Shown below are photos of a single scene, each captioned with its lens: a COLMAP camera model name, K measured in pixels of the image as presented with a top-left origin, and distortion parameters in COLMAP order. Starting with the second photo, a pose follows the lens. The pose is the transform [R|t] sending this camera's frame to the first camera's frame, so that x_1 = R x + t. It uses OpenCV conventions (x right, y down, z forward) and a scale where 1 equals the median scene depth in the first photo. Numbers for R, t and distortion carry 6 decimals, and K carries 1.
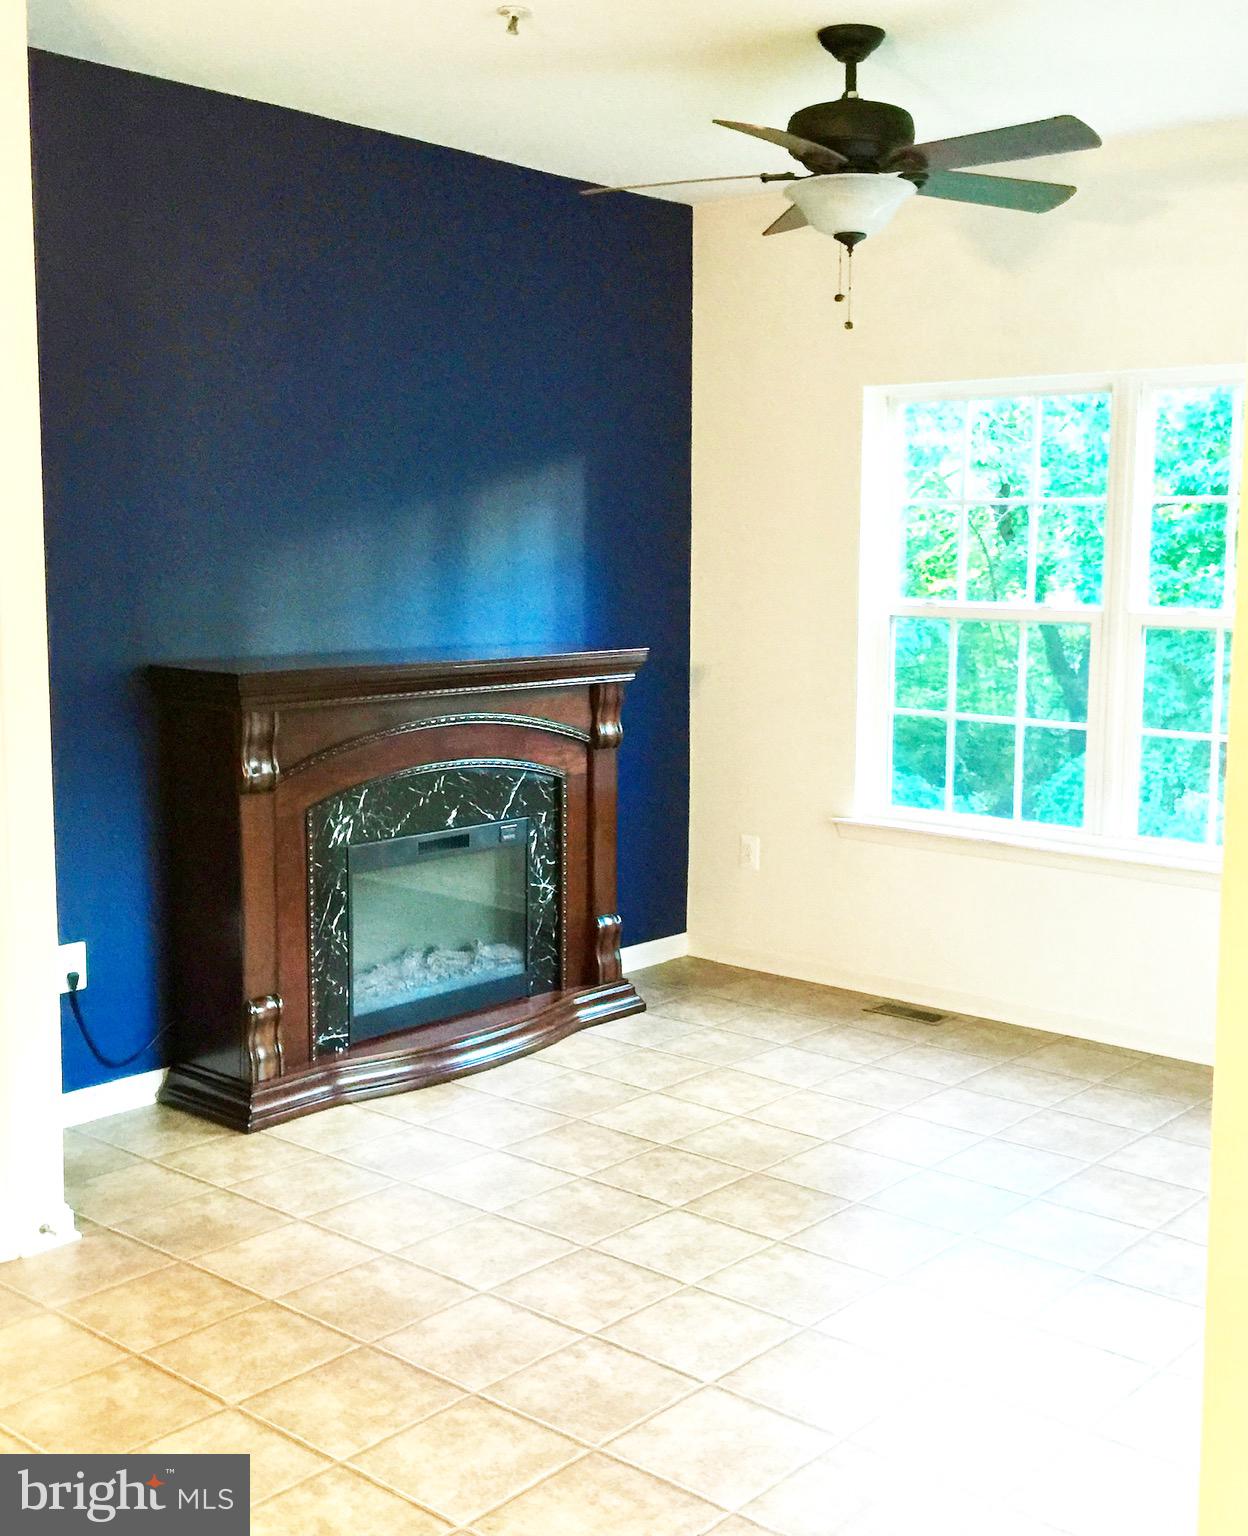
lens RADIAL K [[1751.0, 0, 714.5], [0, 1751.0, 764.3], [0, 0, 1]] dist [0.064392, 0.000000]
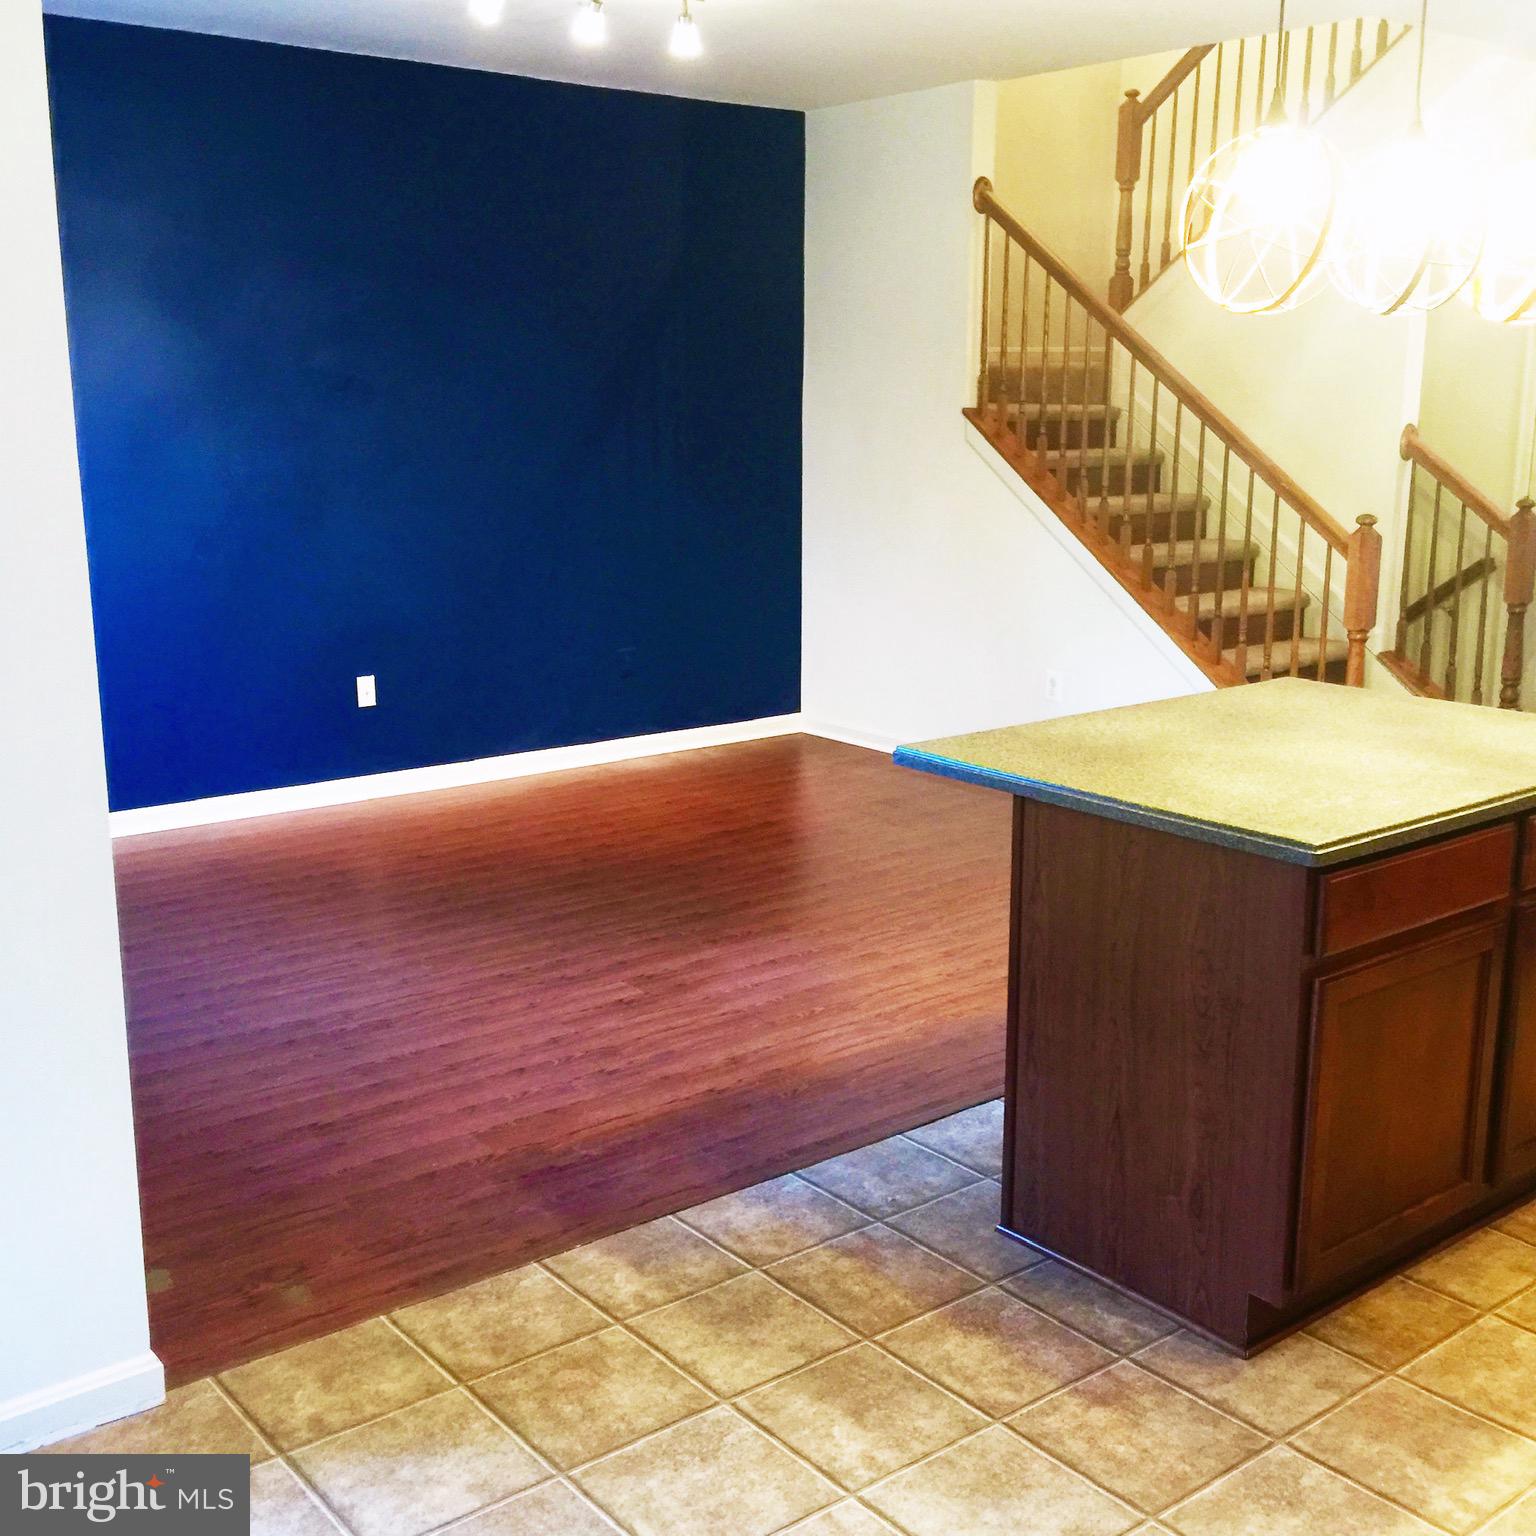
lens RADIAL K [[1736.0, 0, 764.4], [0, 1736.0, 762.3], [0, 0, 1]] dist [0.029608, 0.000000]
pose [[-0.978642, -0.039064, 0.201828, -0.188204], [0.029517, 0.944905, 0.326011, -0.091195], [-0.203443, 0.325005, -0.923570, 0.702644]]
